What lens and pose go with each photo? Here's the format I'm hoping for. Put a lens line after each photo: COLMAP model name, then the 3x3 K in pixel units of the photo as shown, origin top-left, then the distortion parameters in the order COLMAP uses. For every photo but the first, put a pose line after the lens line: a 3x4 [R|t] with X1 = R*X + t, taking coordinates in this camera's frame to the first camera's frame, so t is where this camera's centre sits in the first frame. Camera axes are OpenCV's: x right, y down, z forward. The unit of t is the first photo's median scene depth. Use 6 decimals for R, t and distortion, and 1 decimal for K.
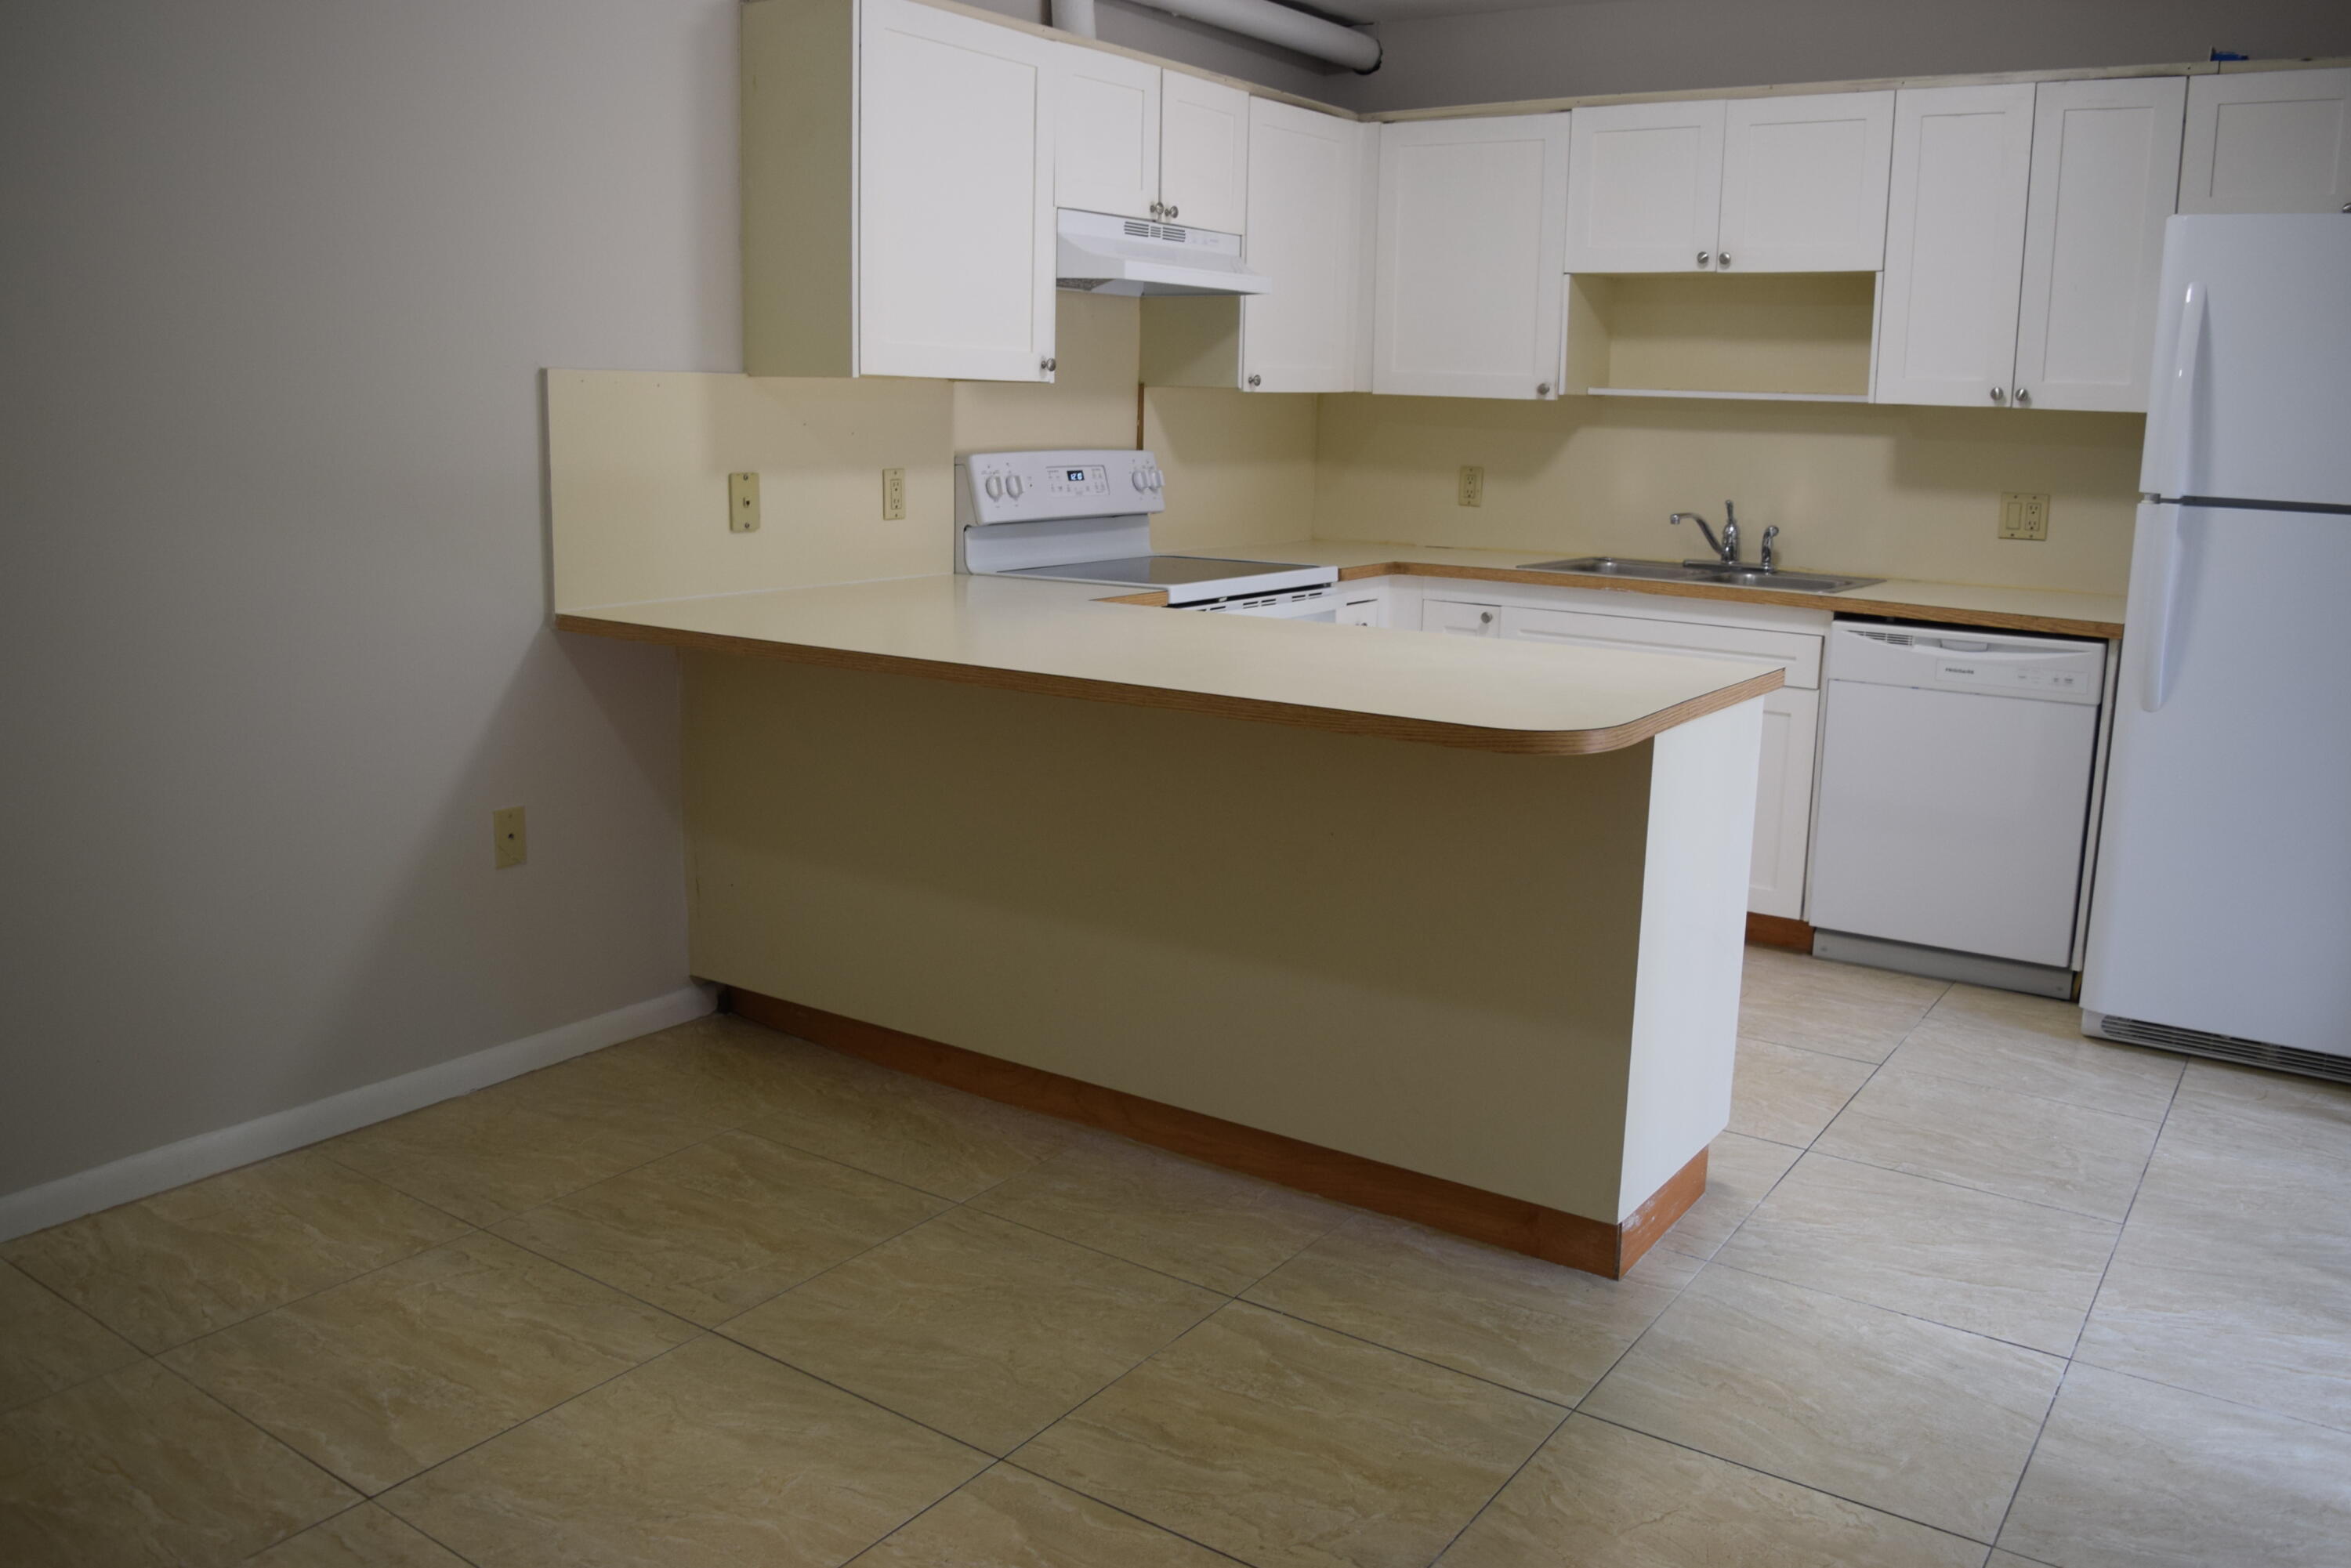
lens RADIAL K [[1850.0, 0, 1176.1], [0, 1850.0, 774.0], [0, 0, 1]] dist [-0.093476, 0.023040]
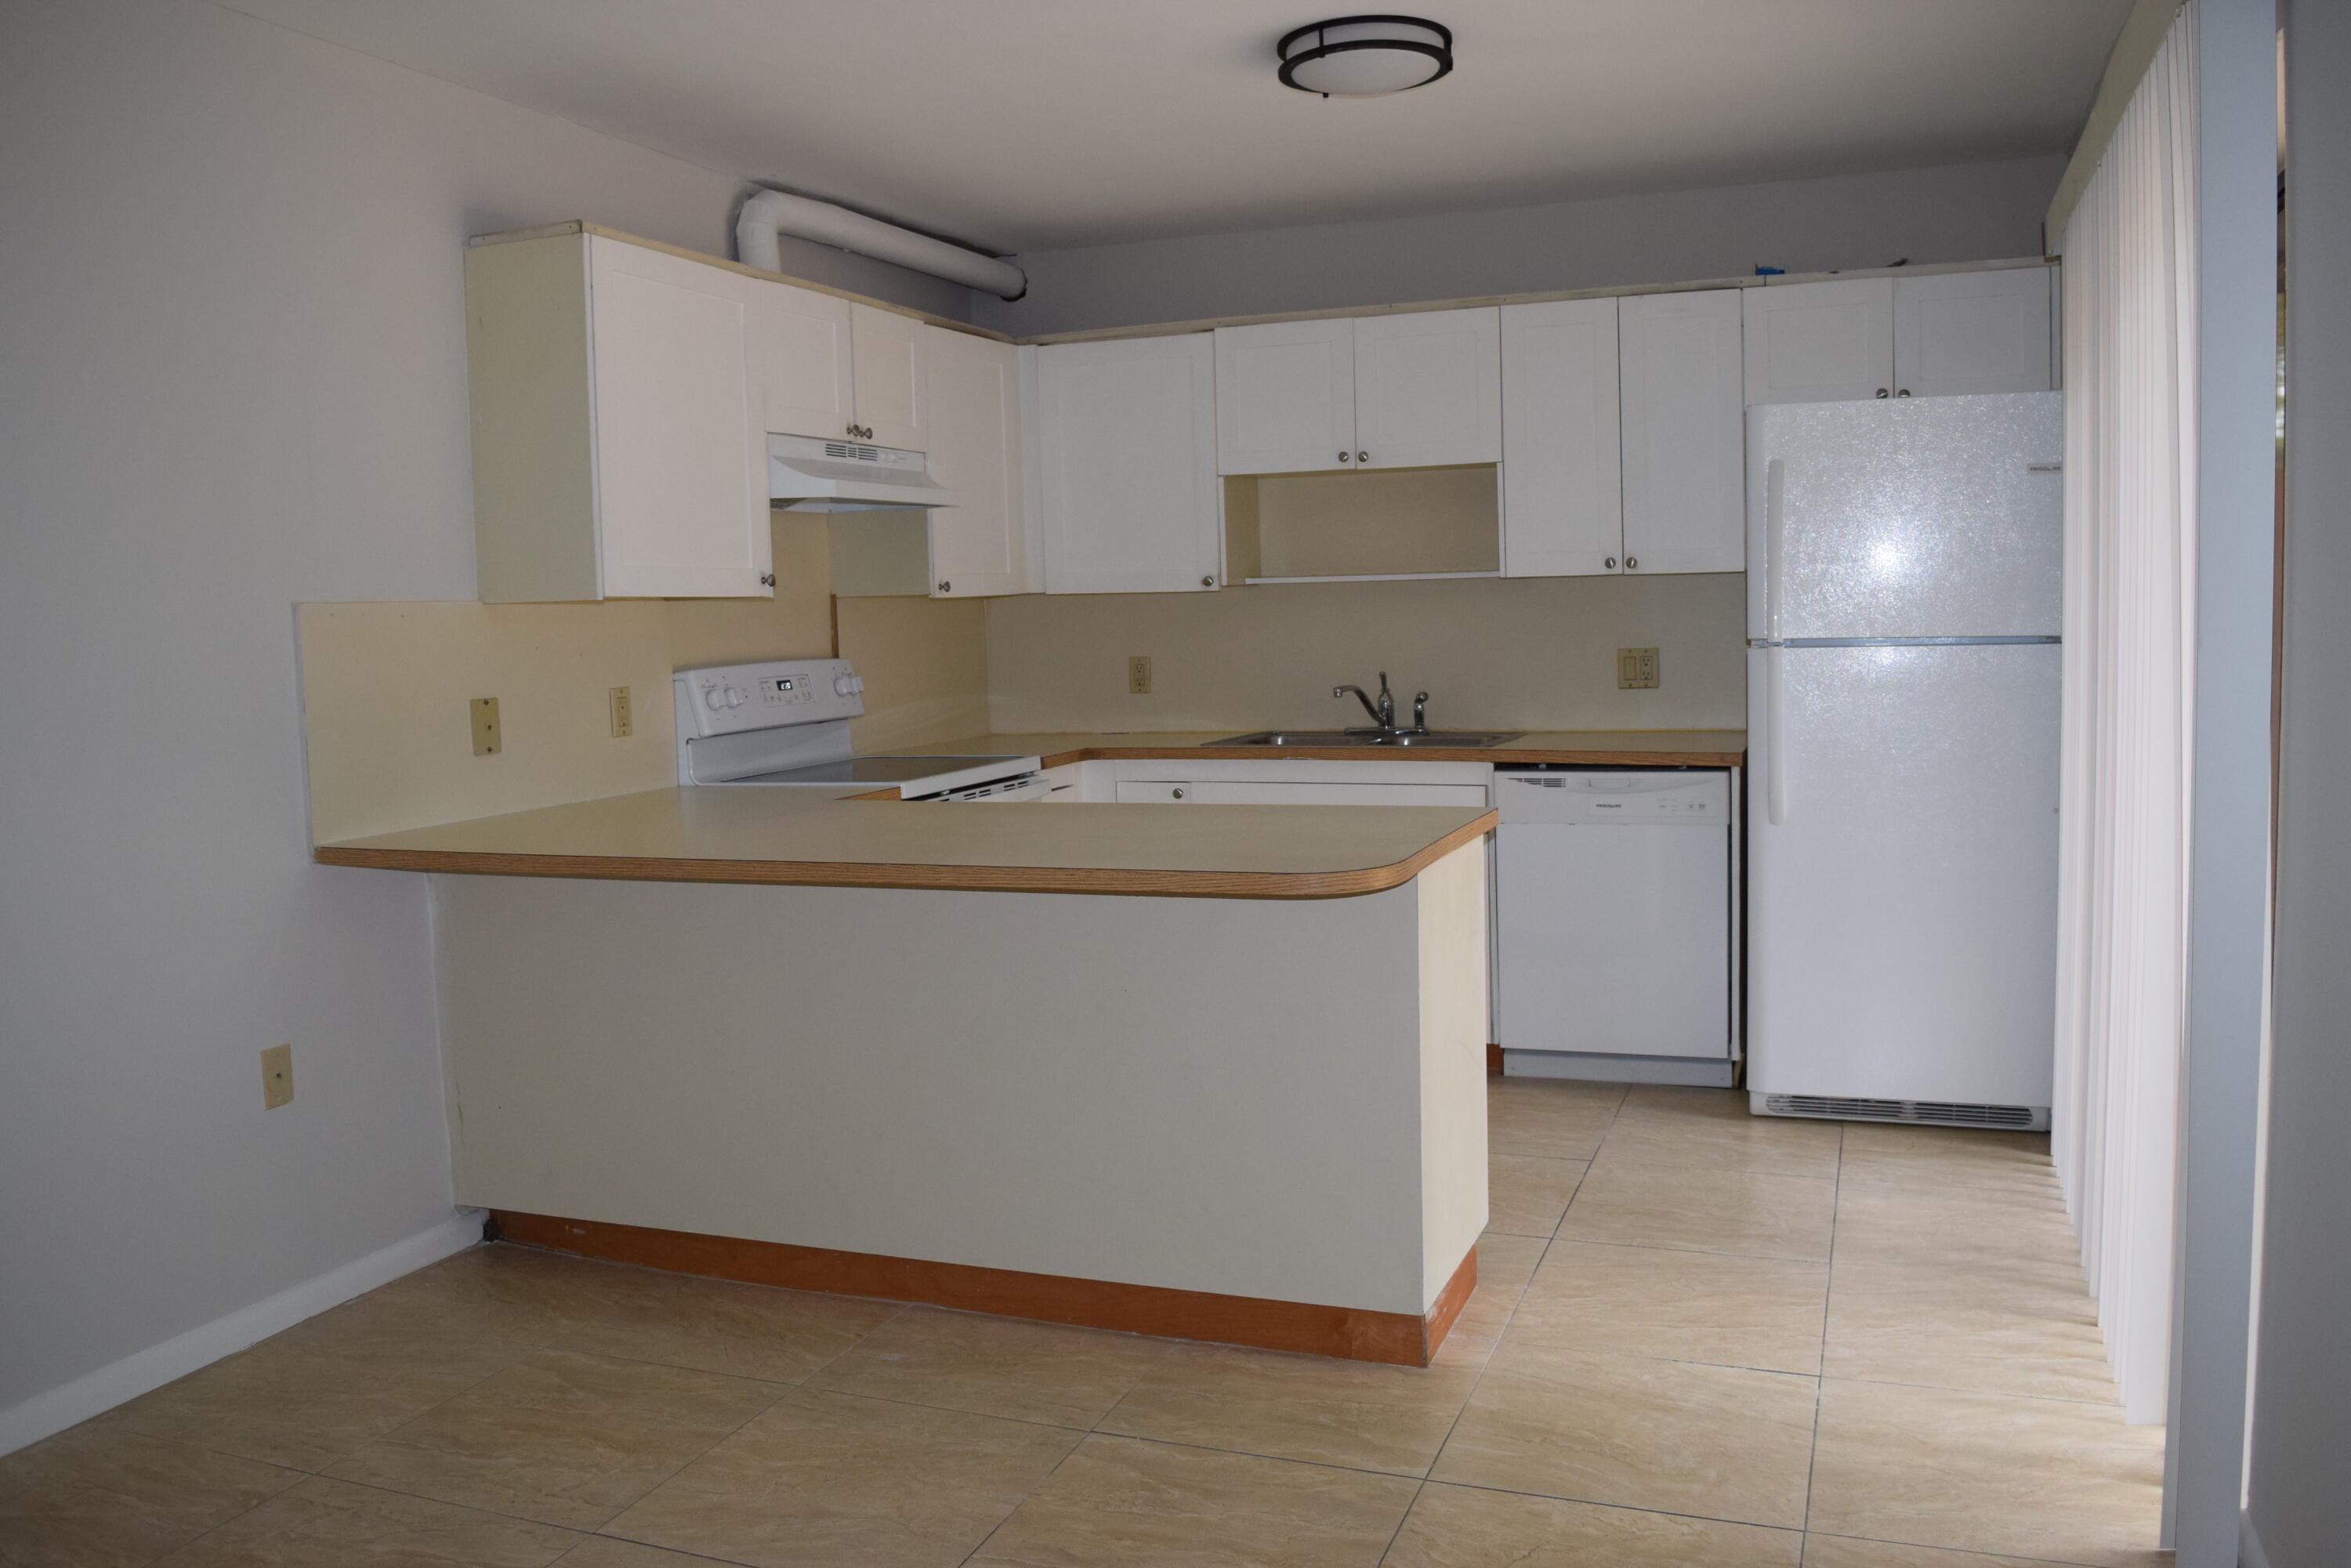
lens RADIAL K [[1850.0, 0, 1179.2], [0, 1850.0, 776.6], [0, 0, 1]] dist [-0.093476, 0.023040]
pose [[0.971216, -0.068909, 0.228014, -0.100841], [0.093094, 0.990915, -0.097062, 0.013230], [-0.219254, 0.115495, 0.968808, -0.059768]]
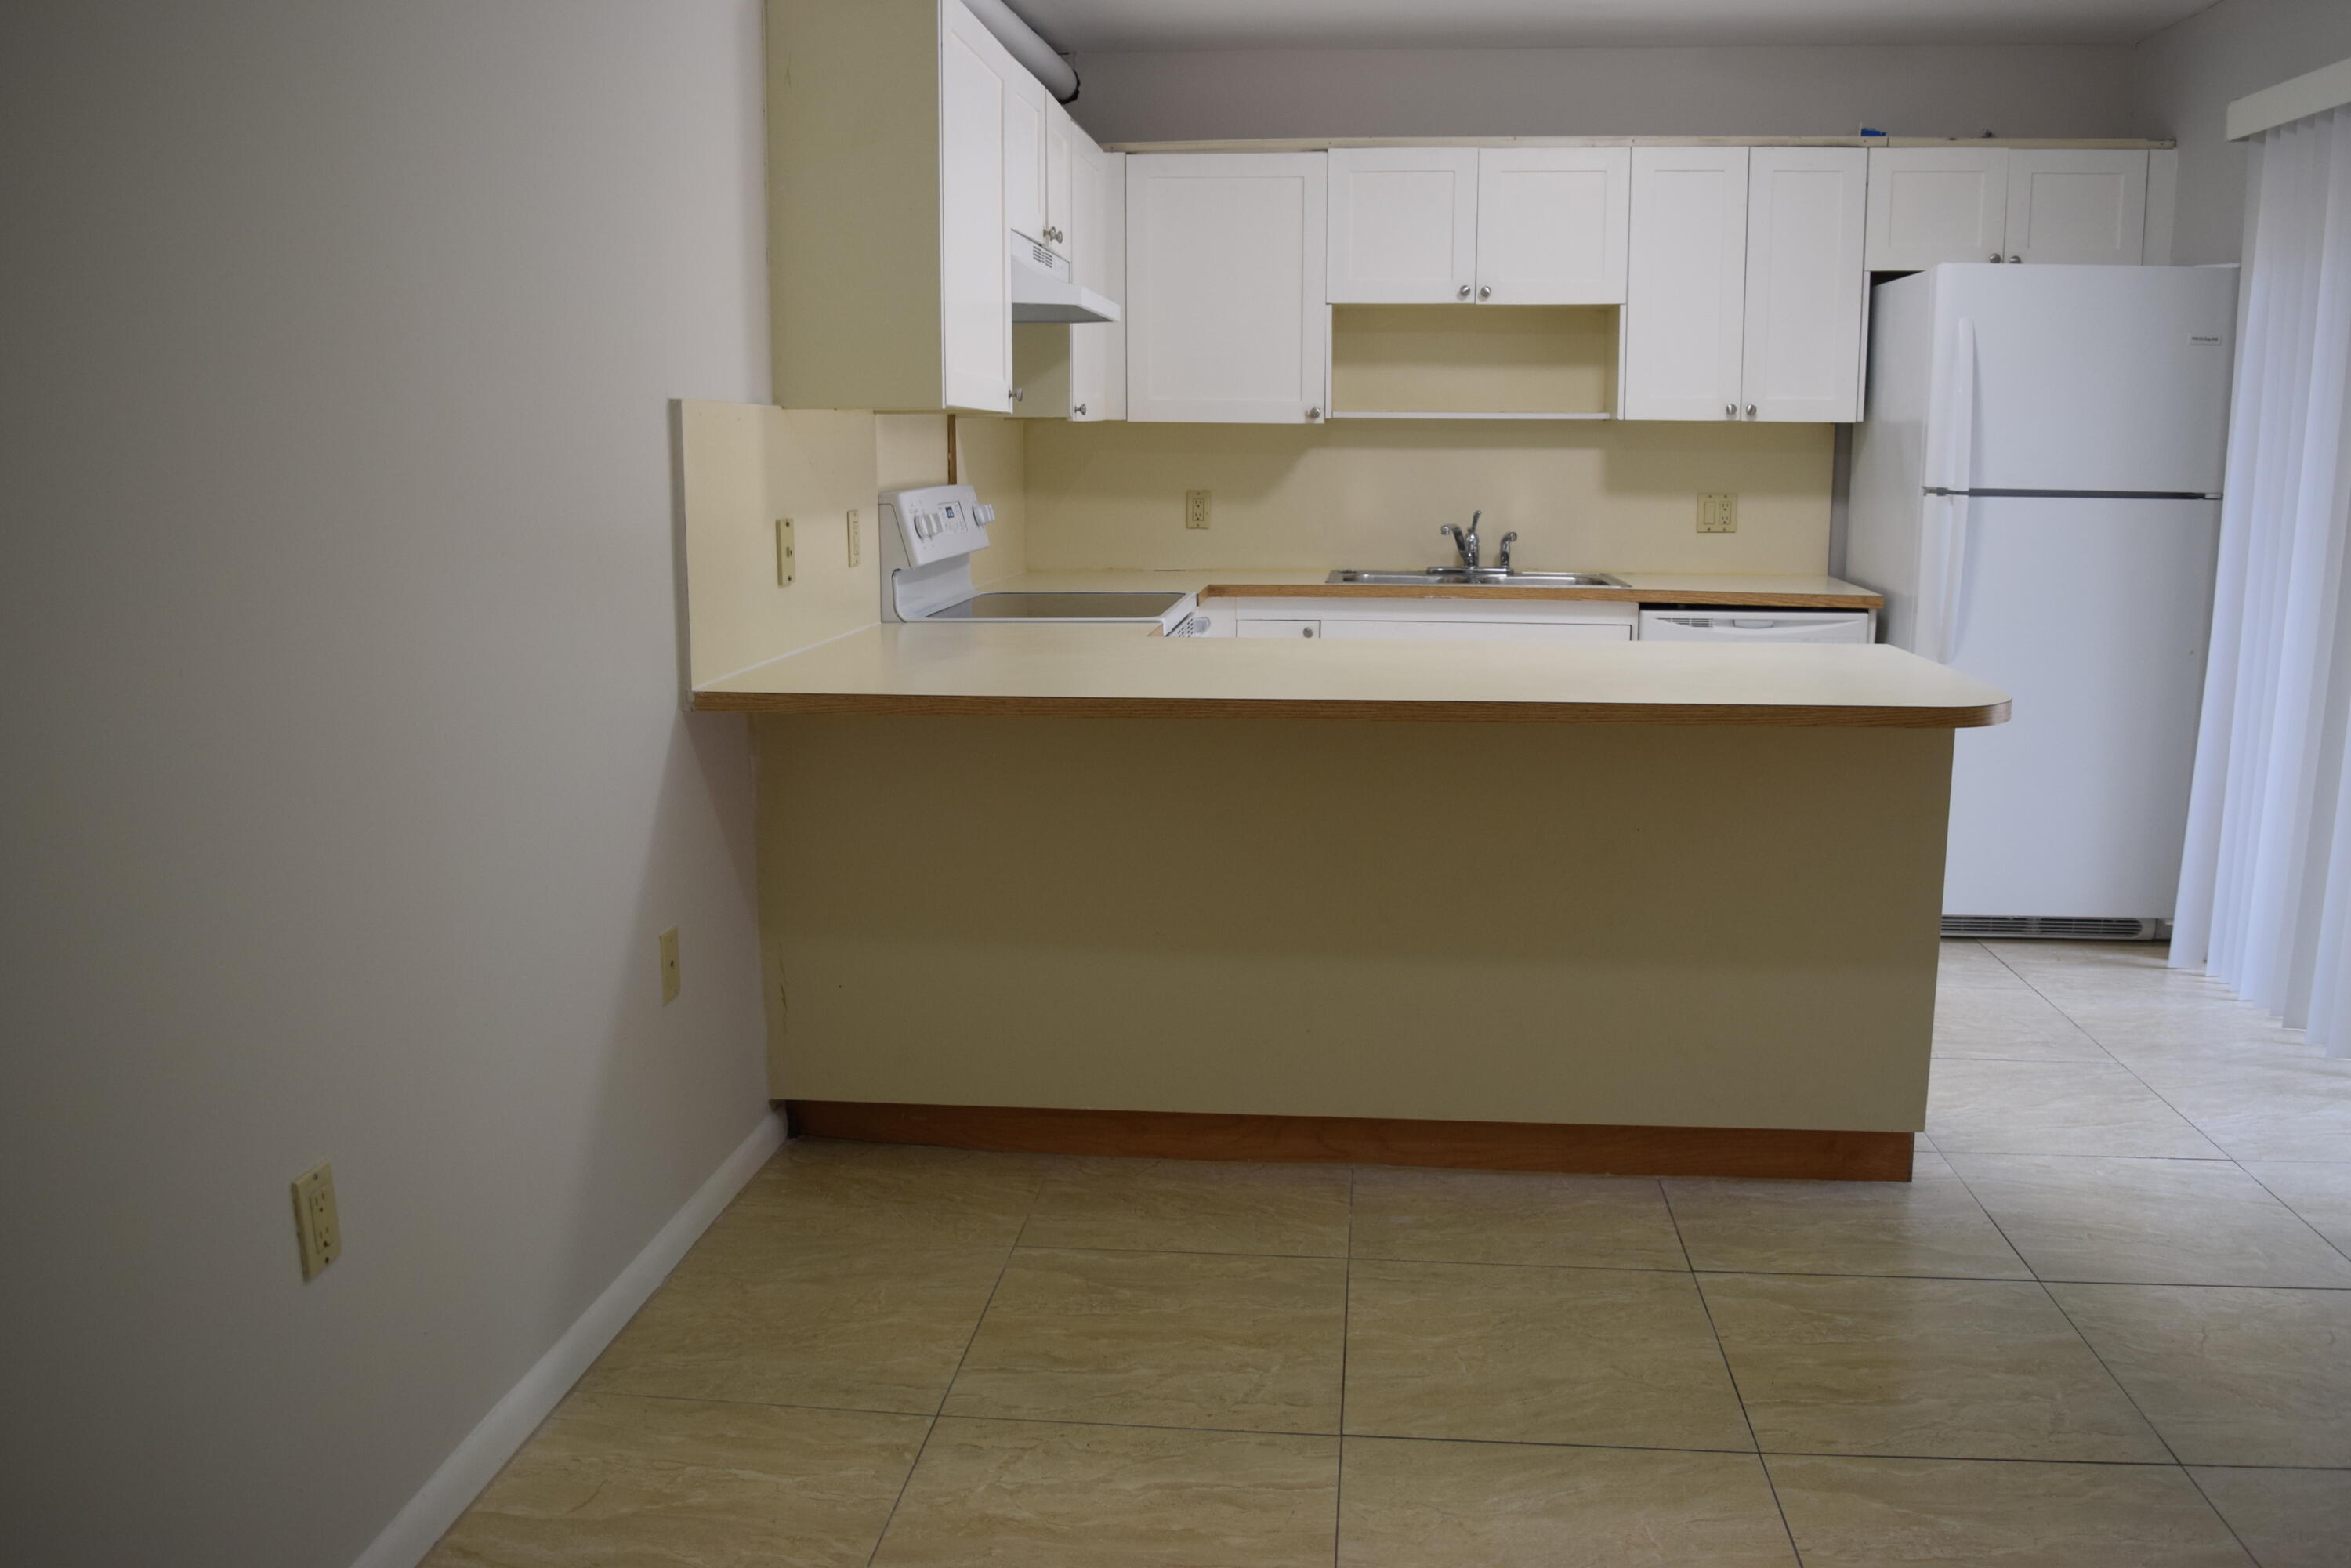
lens RADIAL K [[1850.0, 0, 1186.0], [0, 1850.0, 777.7], [0, 0, 1]] dist [-0.093476, 0.023040]
pose [[0.876932, -0.105921, 0.468797, -0.519791], [0.112704, 0.993535, 0.013658, -0.033630], [-0.467213, 0.040858, 0.883200, 0.148906]]
